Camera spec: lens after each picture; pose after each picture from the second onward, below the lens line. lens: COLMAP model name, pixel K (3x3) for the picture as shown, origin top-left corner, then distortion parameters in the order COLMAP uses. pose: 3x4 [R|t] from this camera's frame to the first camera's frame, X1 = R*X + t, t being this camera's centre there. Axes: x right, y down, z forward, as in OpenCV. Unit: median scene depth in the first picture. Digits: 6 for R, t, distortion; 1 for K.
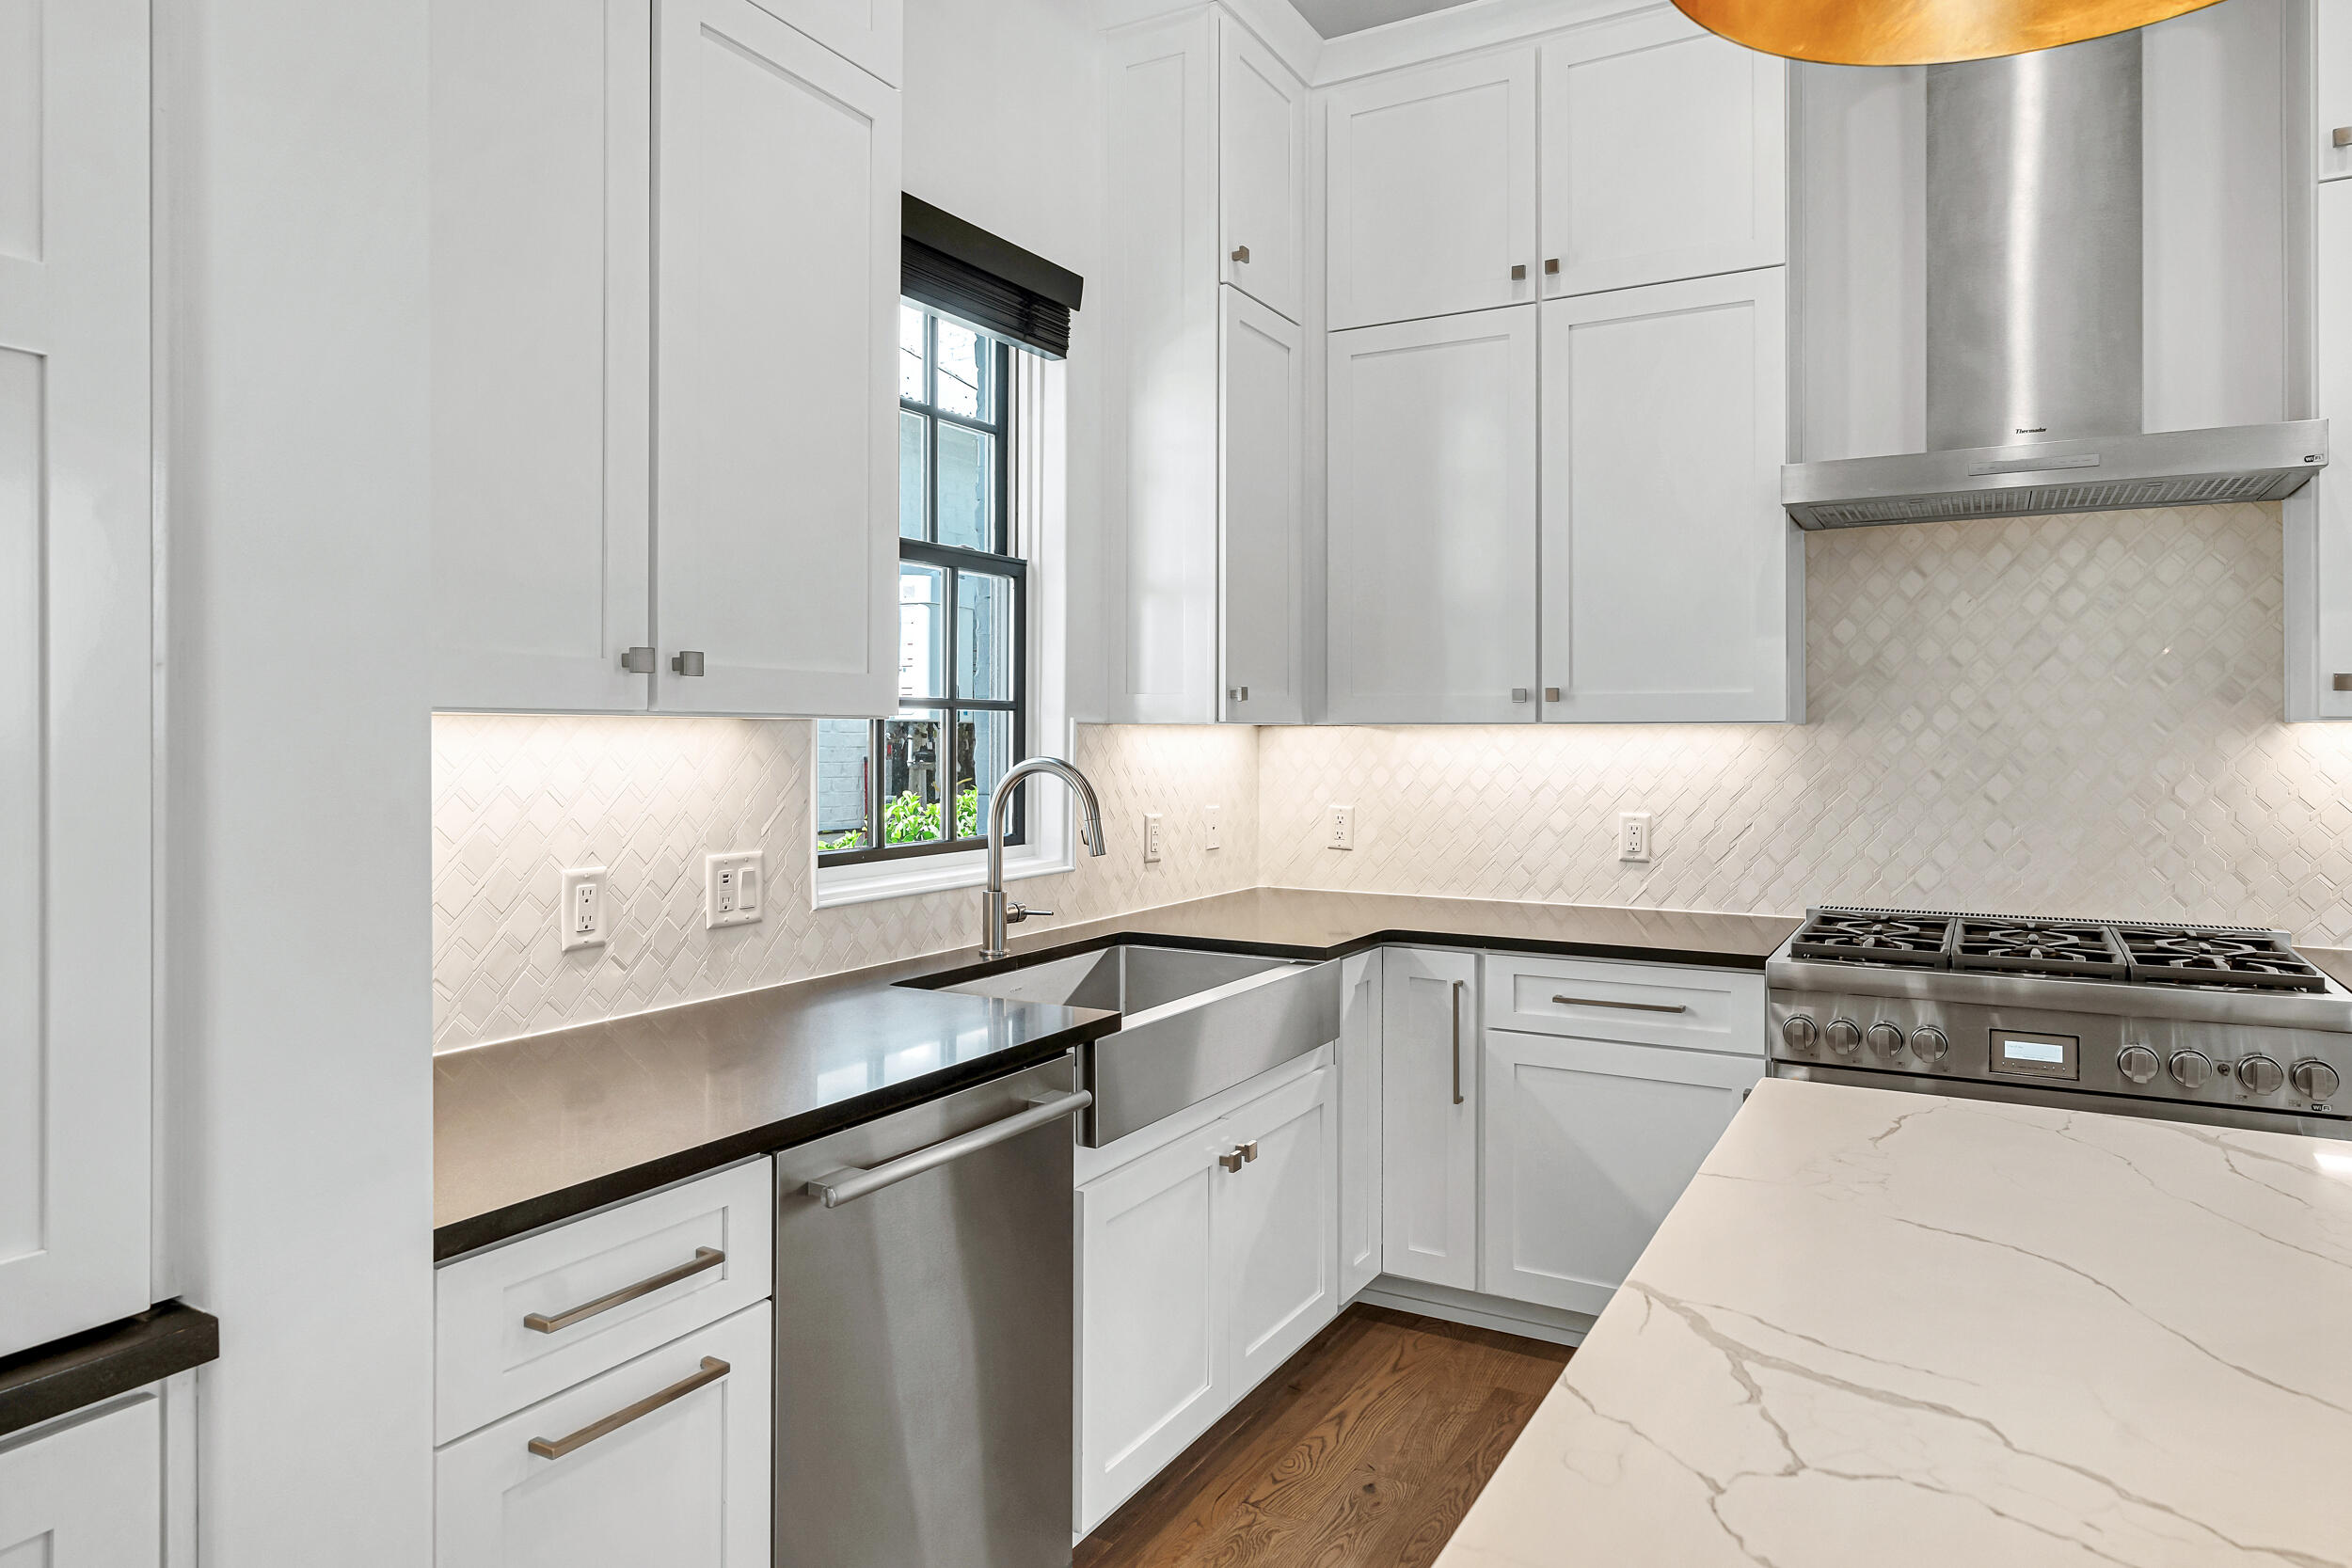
lens RADIAL K [[1423.3, 0, 1217.9], [0, 1423.3, 734.6], [0, 0, 1]] dist [-0.004364, 0.002741]
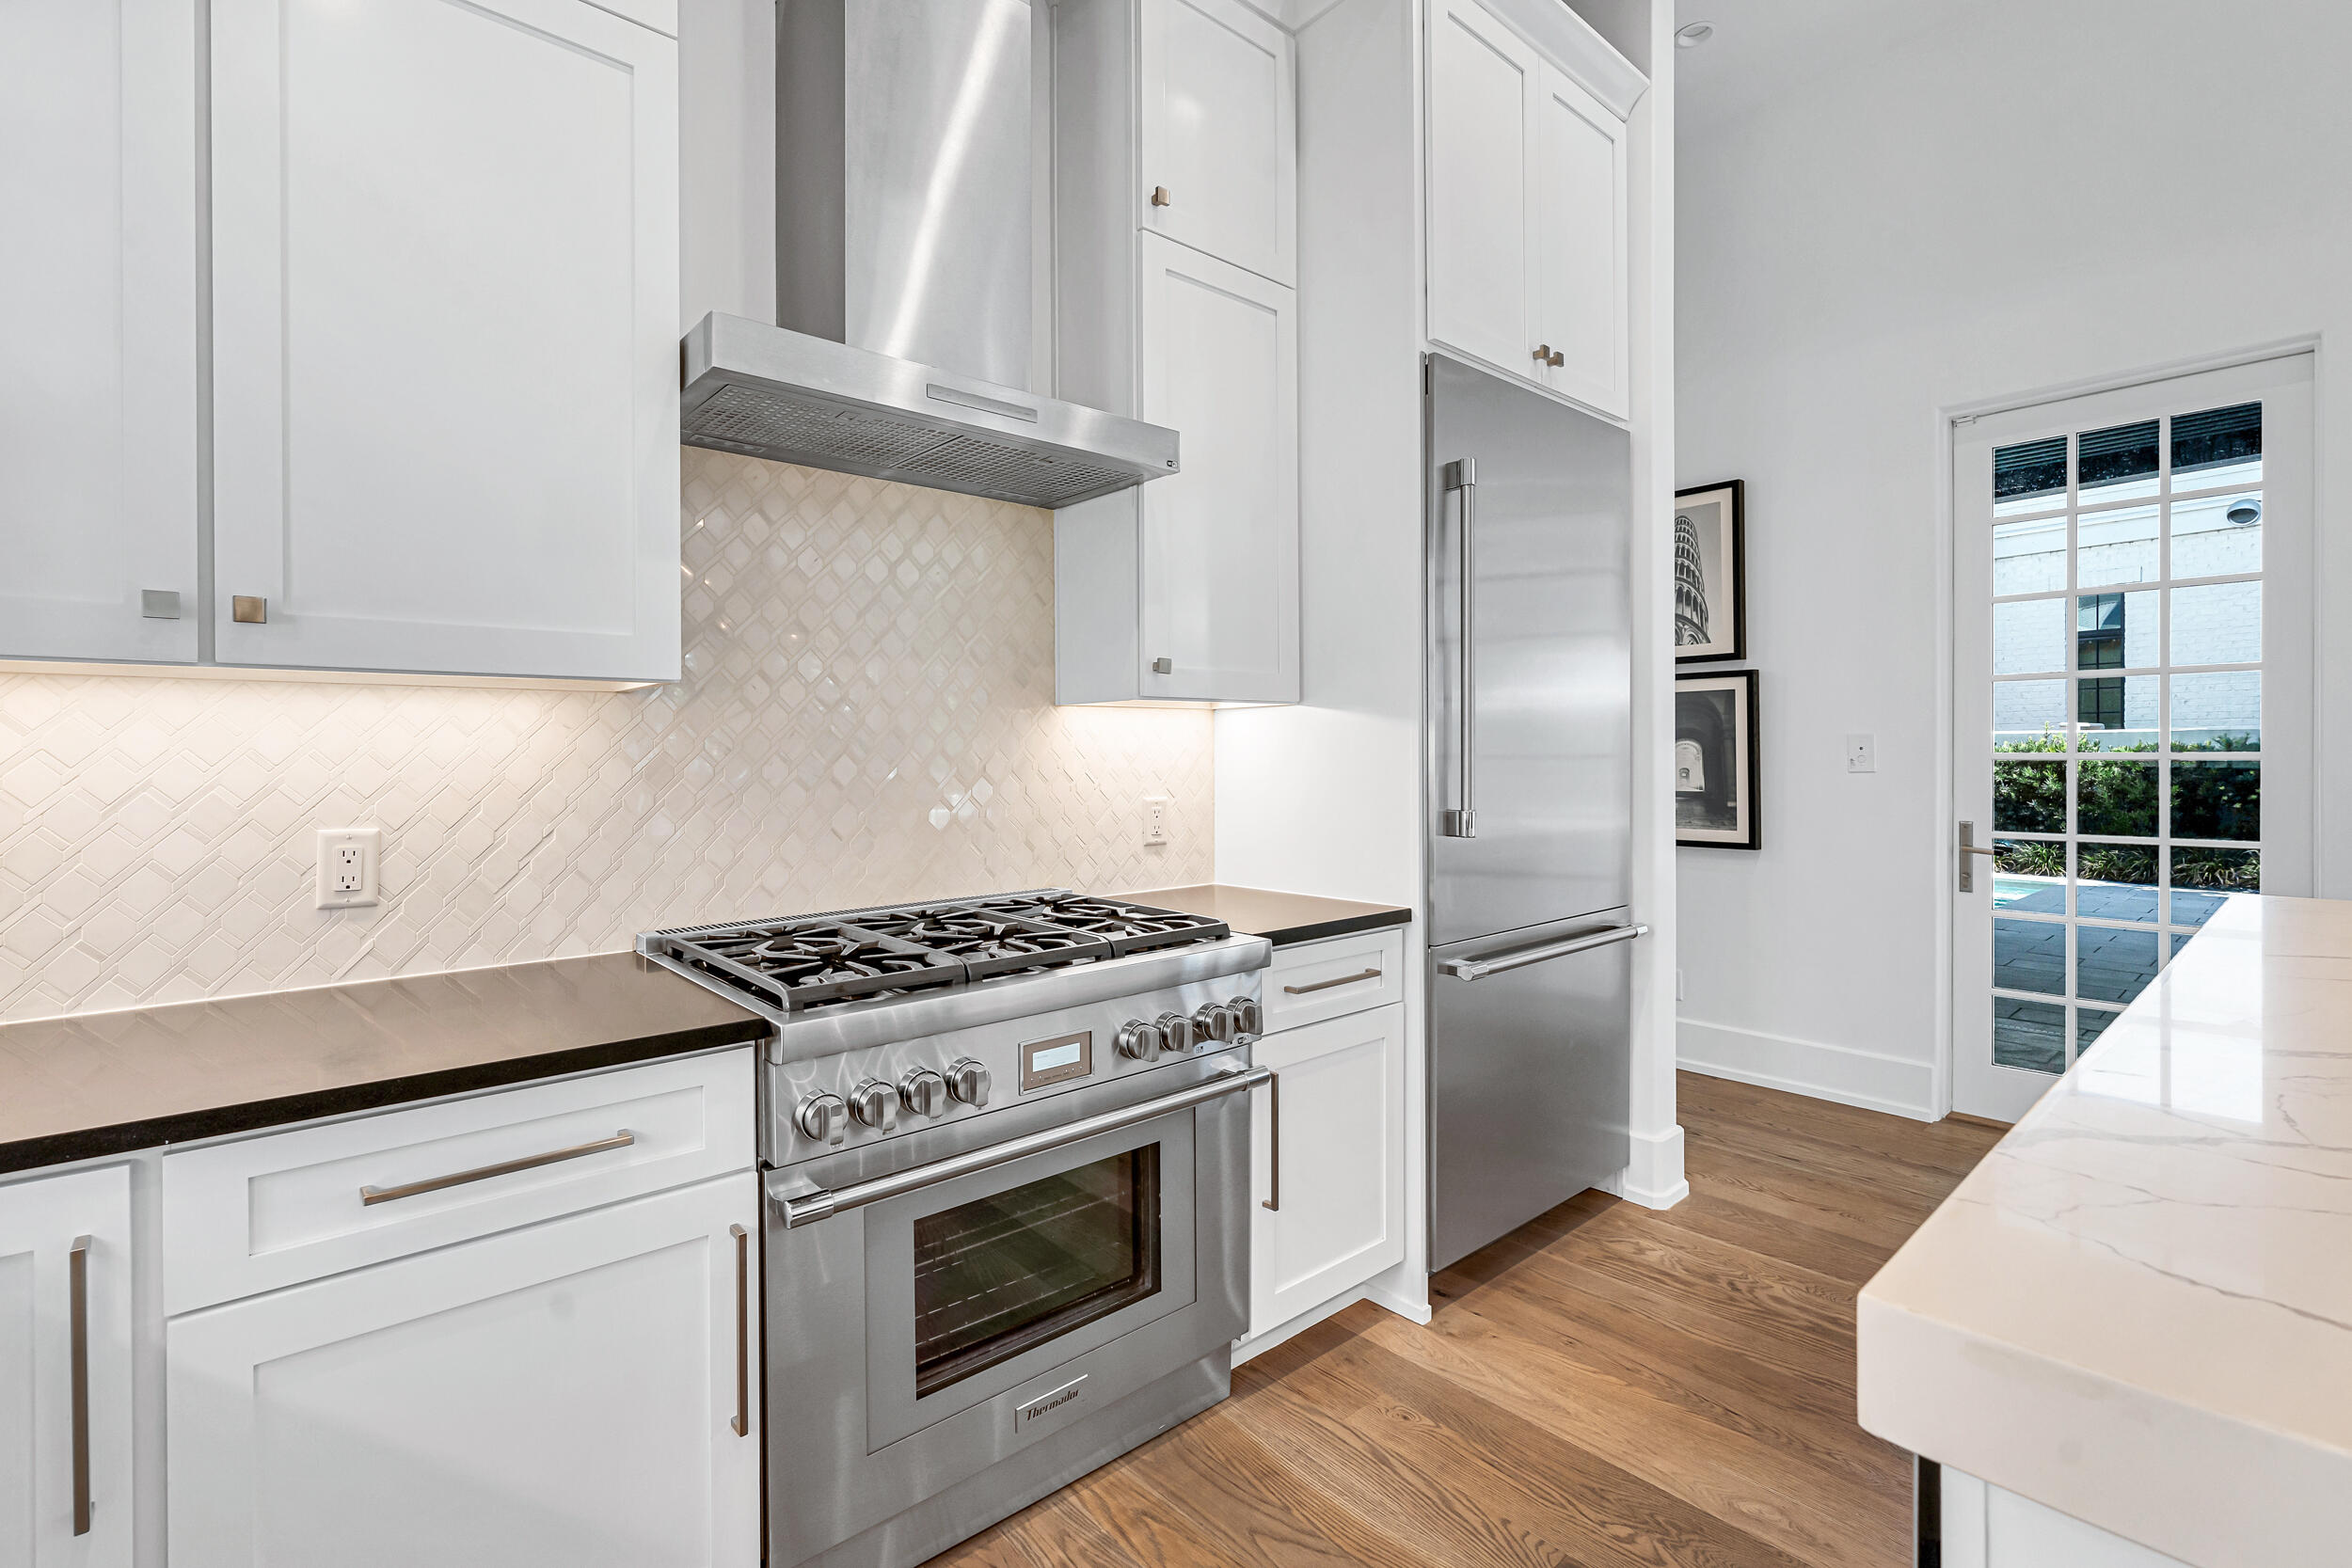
lens RADIAL K [[1058.7, 0, 1167.6], [0, 1058.7, 760.8], [0, 0, 1]] dist [-0.009965, 0.003623]
pose [[0.343339, -0.008942, 0.939169, -0.014343], [0.005786, 0.999956, 0.007406, 0.027589], [-0.939194, 0.002891, 0.343375, 0.574265]]
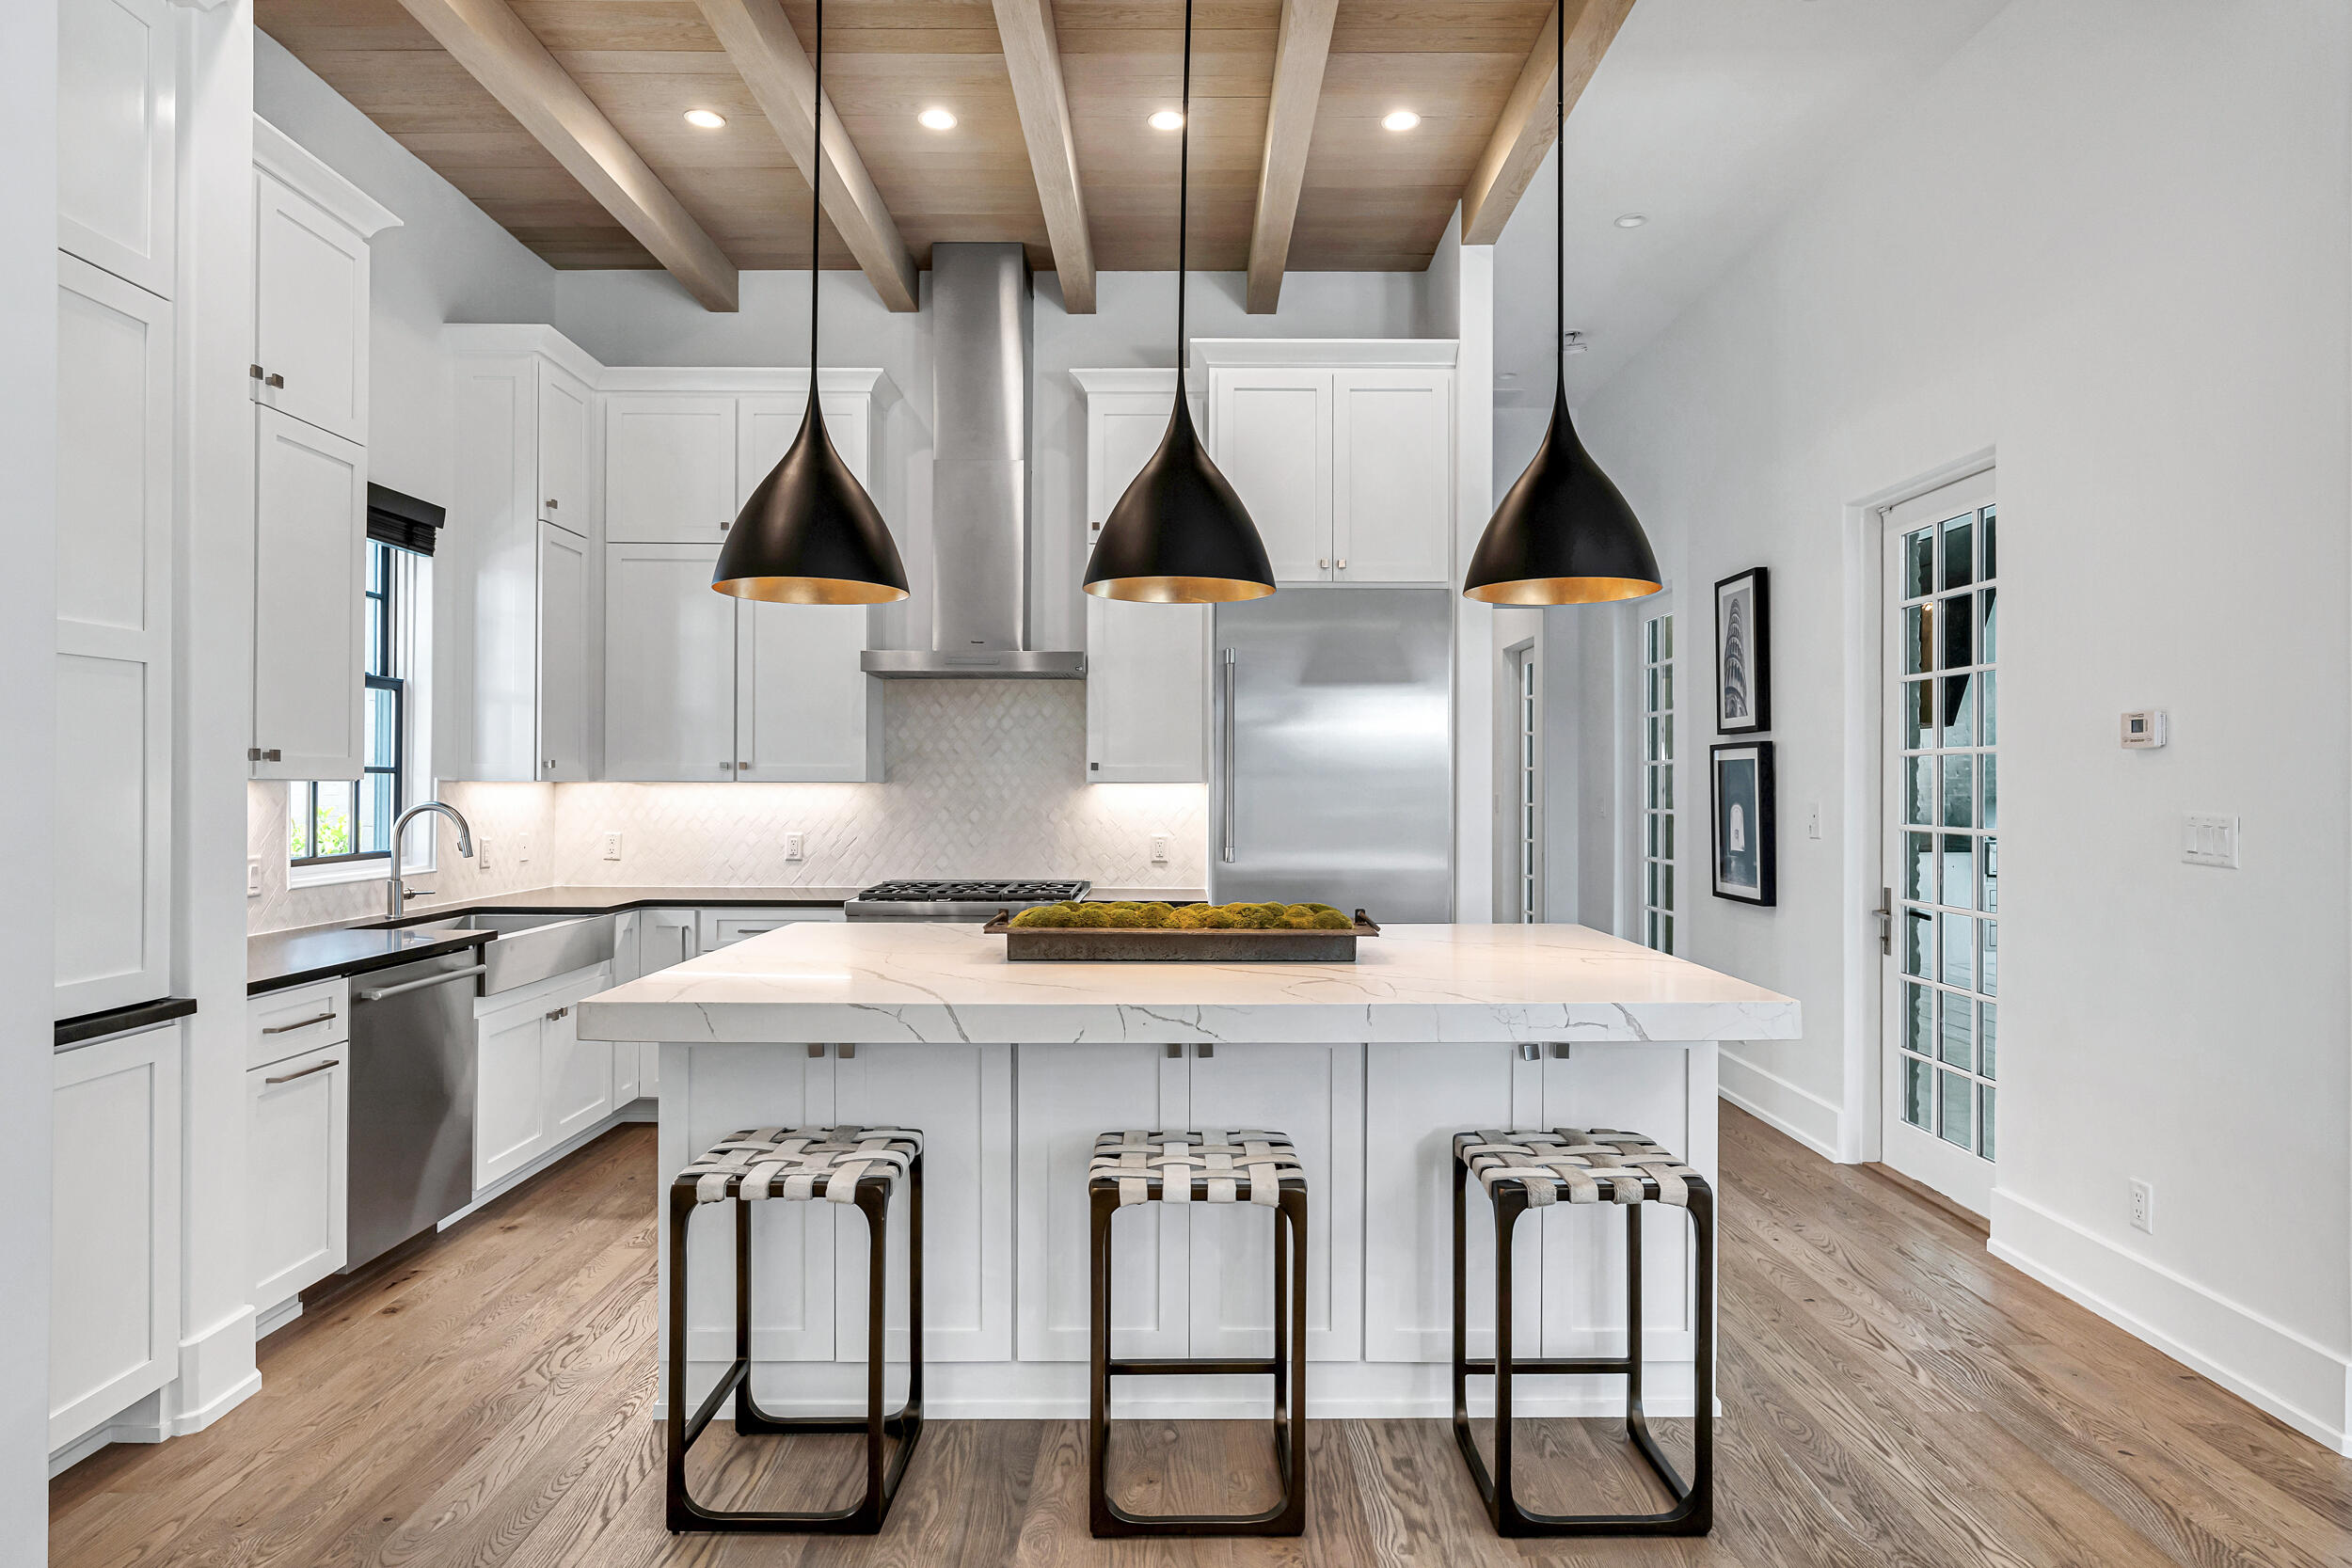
lens RADIAL K [[1423.3, 0, 1224.5], [0, 1423.3, 781.5], [0, 0, 1]] dist [-0.004364, 0.002741]
pose [[0.876601, 0.003339, 0.481207, -0.099145], [-0.003894, 0.999992, 0.000154, -0.012004], [-0.481203, -0.002009, 0.876607, -0.901355]]
